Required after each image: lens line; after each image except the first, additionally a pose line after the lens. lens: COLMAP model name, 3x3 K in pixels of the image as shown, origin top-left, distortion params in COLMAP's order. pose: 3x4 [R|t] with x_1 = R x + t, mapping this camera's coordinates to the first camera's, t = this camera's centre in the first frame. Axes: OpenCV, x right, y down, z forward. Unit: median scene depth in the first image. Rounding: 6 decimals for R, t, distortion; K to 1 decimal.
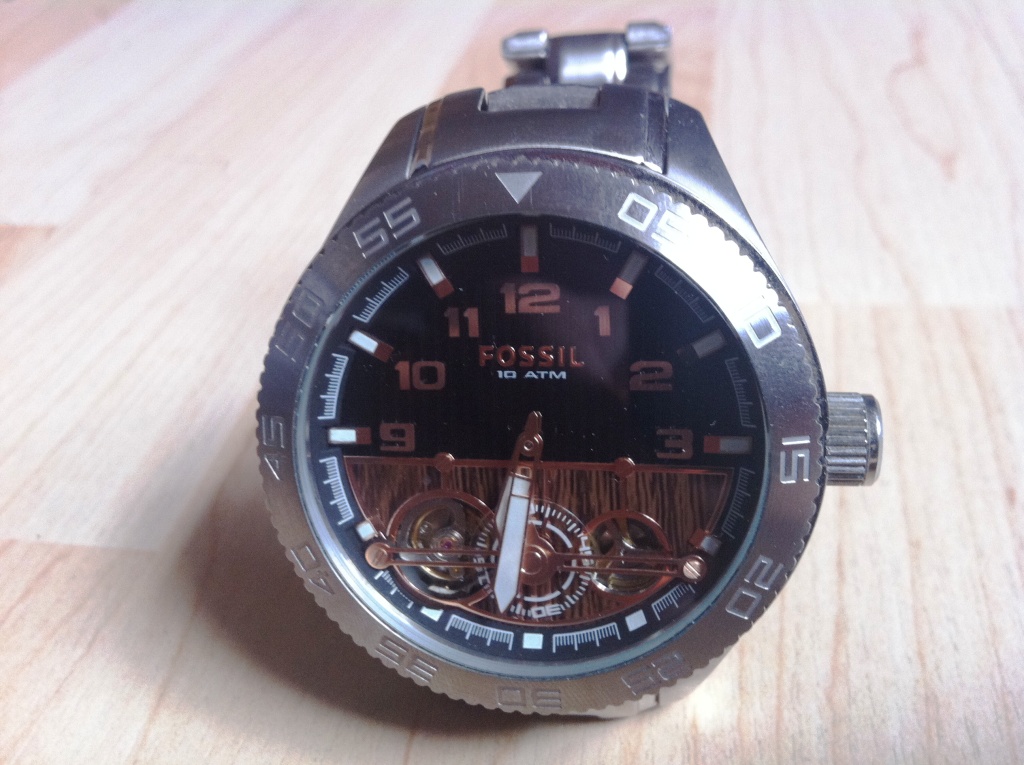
lens RADIAL K [[977.3, 0, 512.0], [0, 977.3, 382.5], [0, 0, 1]] dist [0.076907, -0.003520]
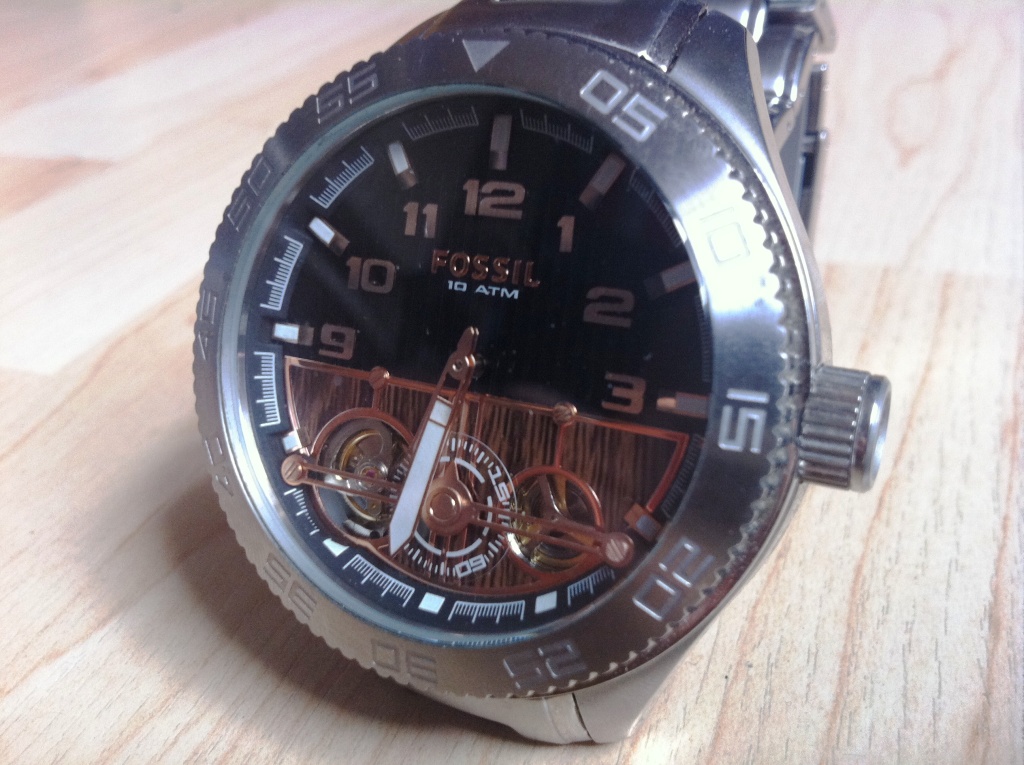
lens RADIAL K [[977.3, 0, 512.0], [0, 977.3, 382.5], [0, 0, 1]] dist [0.076907, -0.003520]
pose [[0.949934, 0.175848, -0.258268, 0.279286], [-0.201176, 0.976684, -0.074943, 0.130286], [0.239068, 0.123148, 0.963162, 0.181961]]
